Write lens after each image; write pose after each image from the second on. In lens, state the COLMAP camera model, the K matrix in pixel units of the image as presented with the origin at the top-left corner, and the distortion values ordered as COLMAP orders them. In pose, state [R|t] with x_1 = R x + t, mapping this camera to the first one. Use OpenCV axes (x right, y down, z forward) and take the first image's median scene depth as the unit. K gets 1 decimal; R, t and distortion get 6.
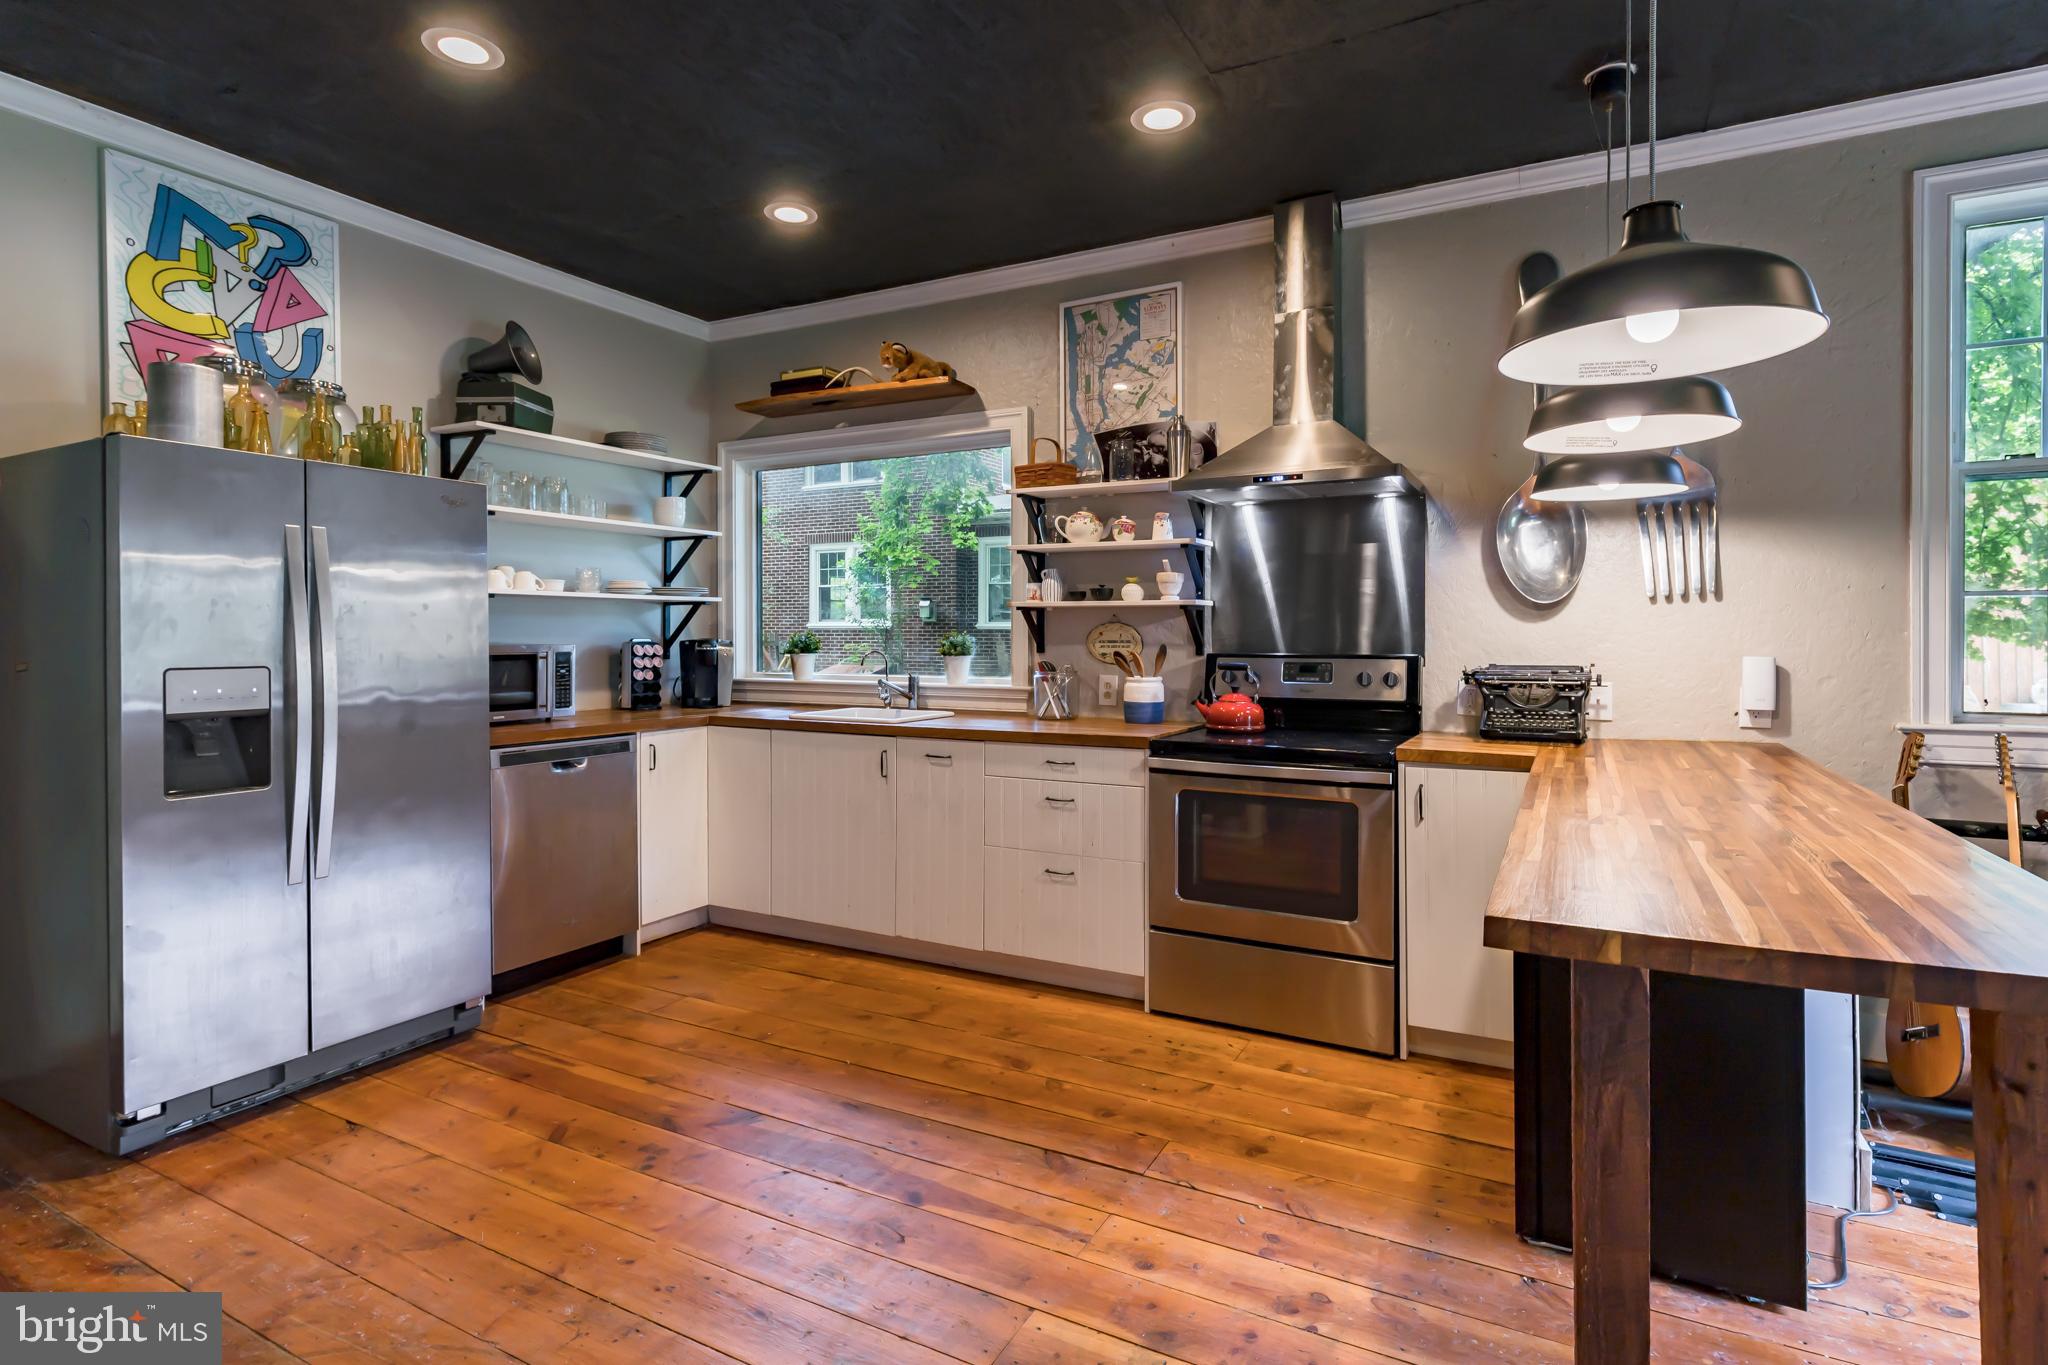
lens RADIAL K [[1012.4, 0, 1031.8], [0, 1012.4, 664.5], [0, 0, 1]] dist [-0.002004, -0.000904]
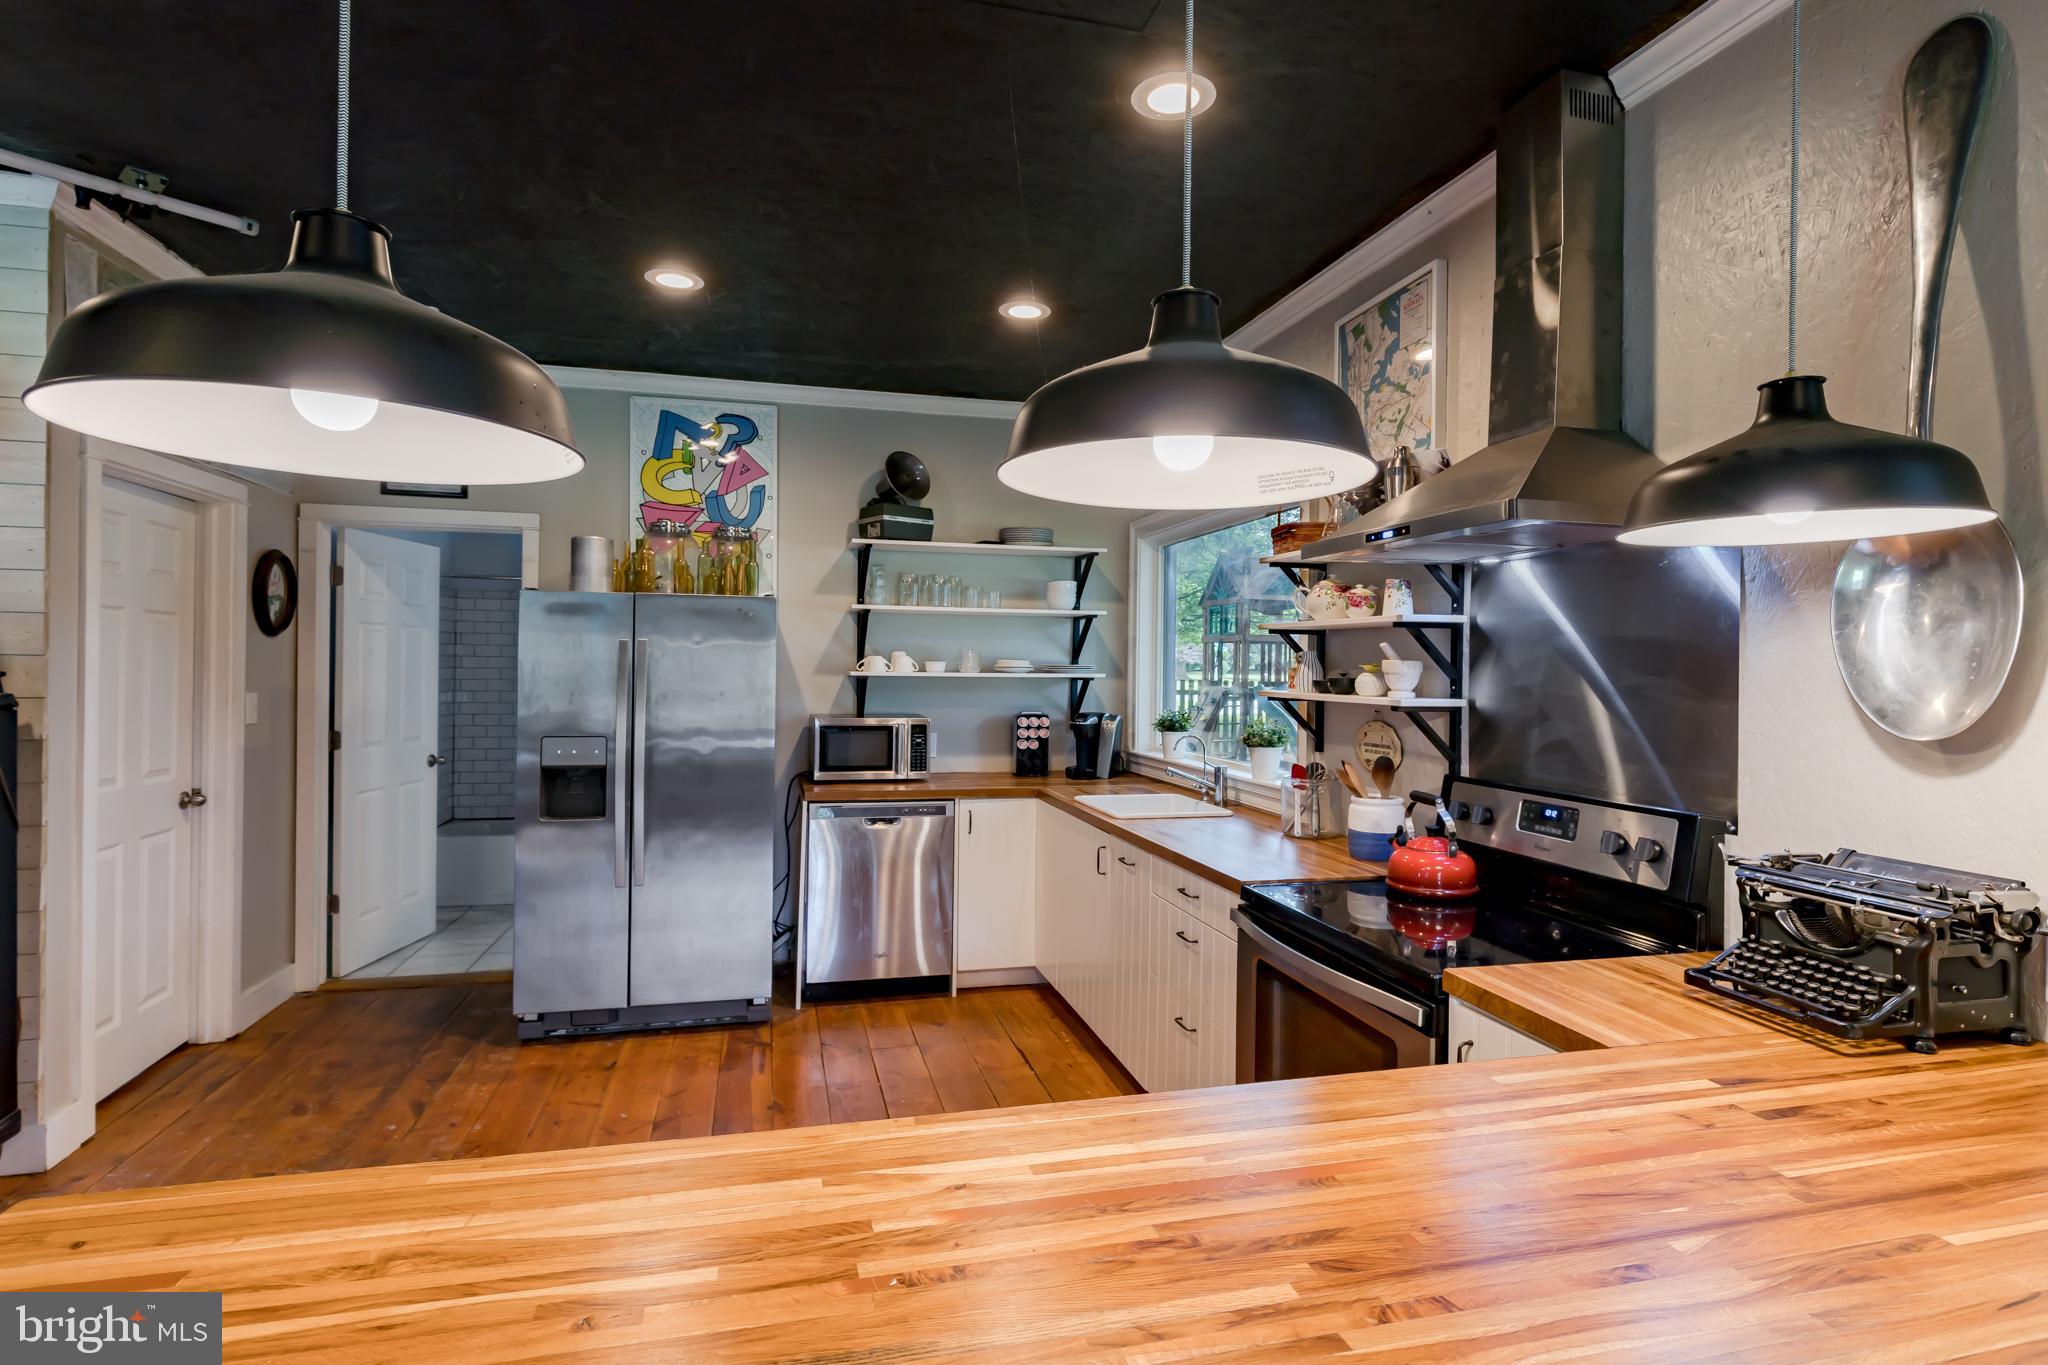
lens RADIAL K [[993.8, 0, 1024.0], [0, 993.8, 682.5], [0, 0, 1]] dist [-0.000097, -0.000107]
pose [[0.678957, 0.020422, -0.733894, 0.481414], [-0.036310, 0.999324, -0.005785, -0.059988], [0.733279, 0.030575, 0.679240, 0.309148]]
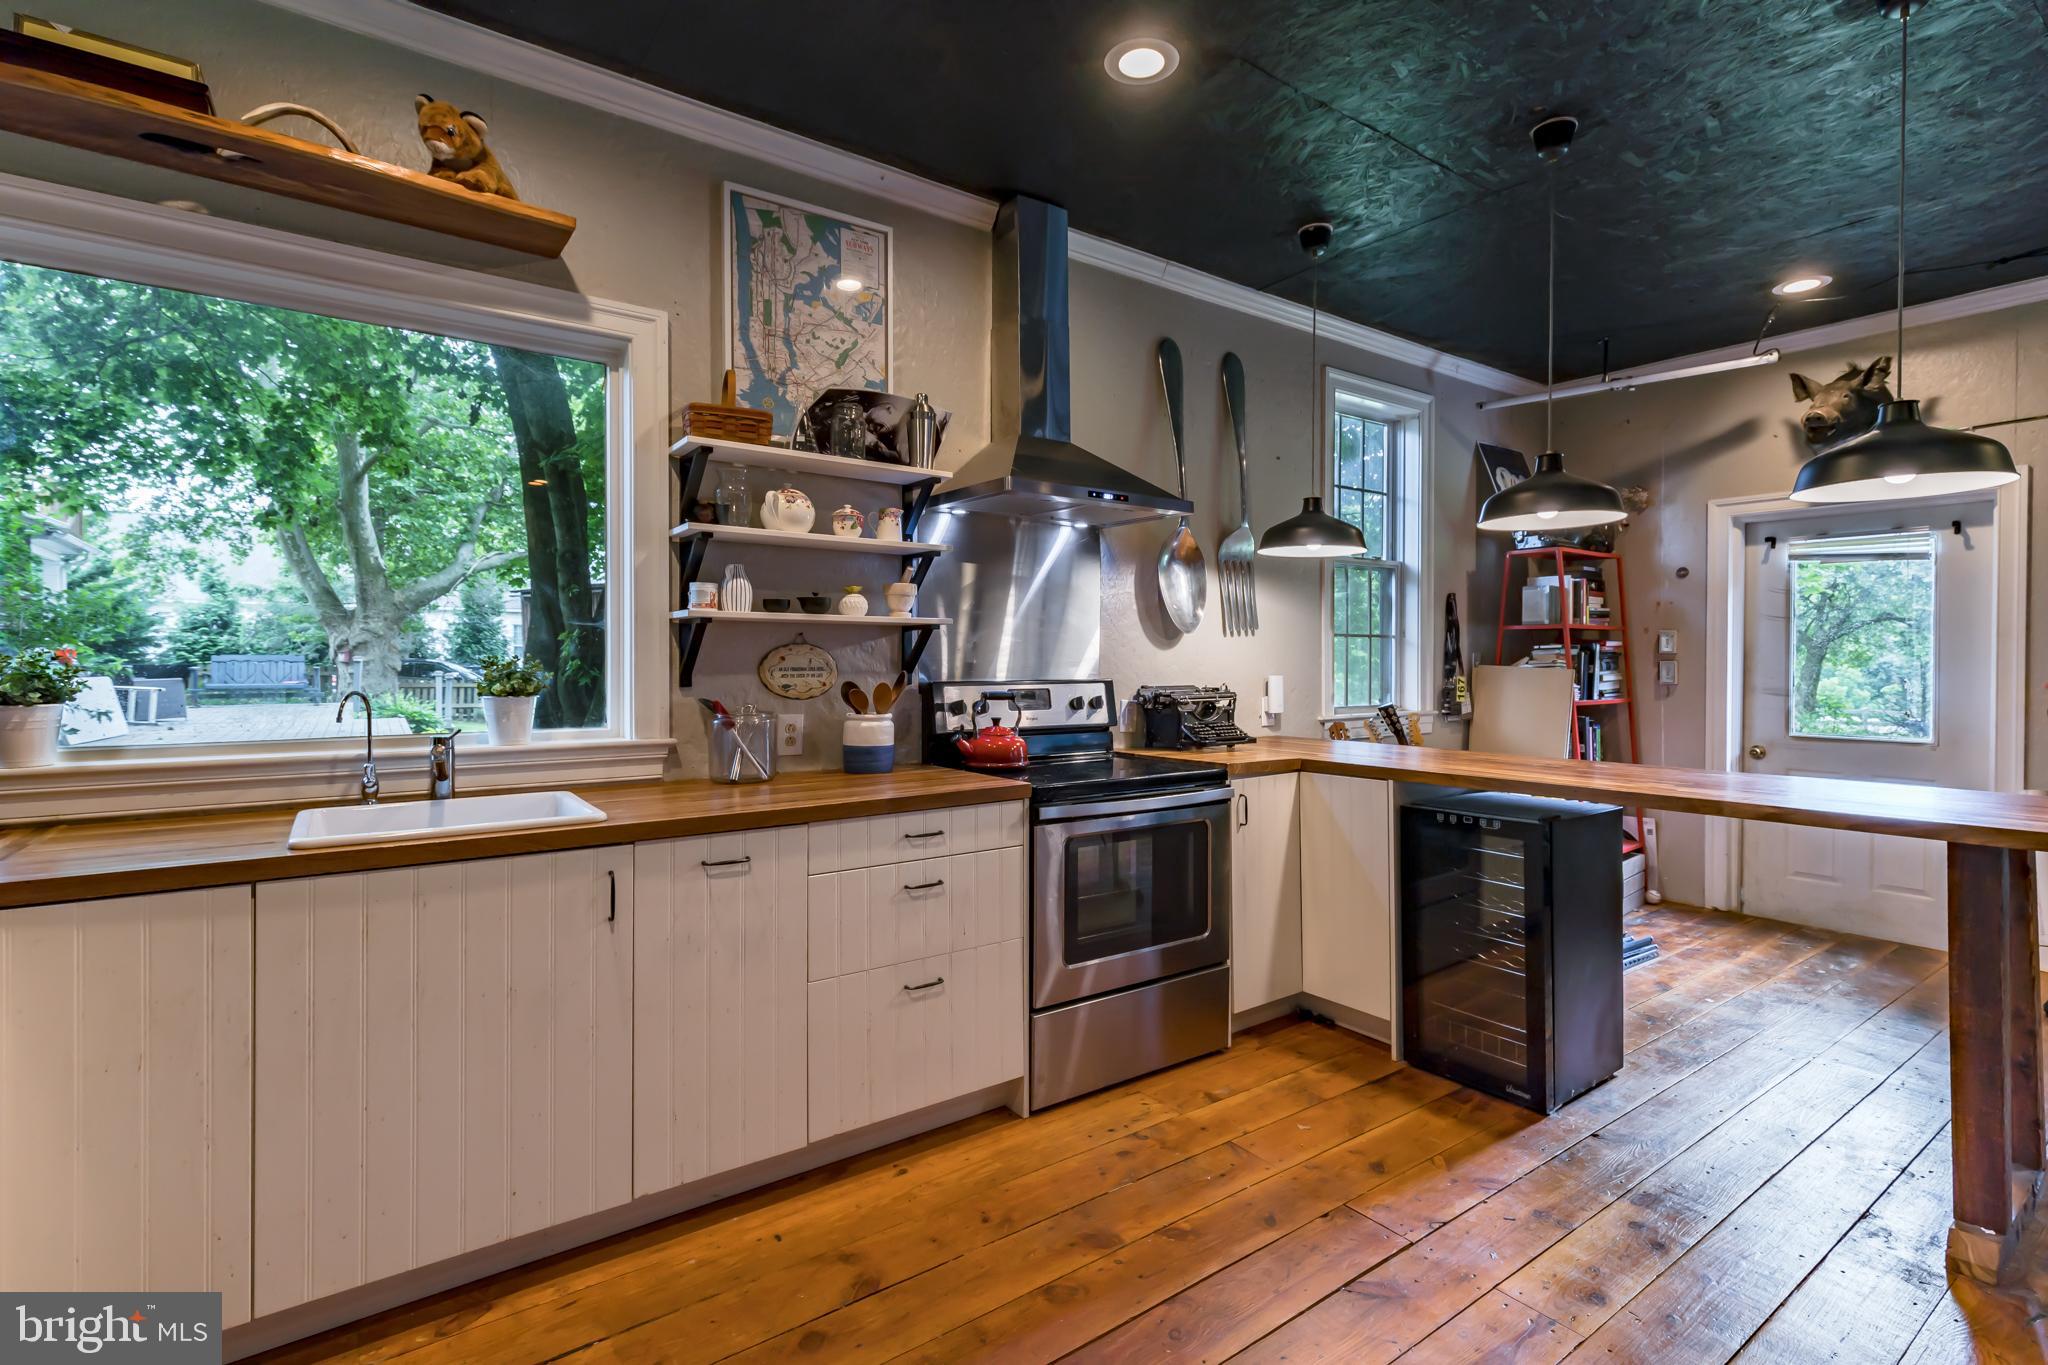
lens RADIAL K [[962.1, 0, 1024.0], [0, 962.1, 682.5], [0, 0, 1]] dist [0.005936, 0.000480]
pose [[0.440738, -0.019656, 0.897421, -0.516125], [0.026654, 0.999606, 0.008804, -0.015494], [-0.897240, 0.020039, 0.441088, 0.573412]]
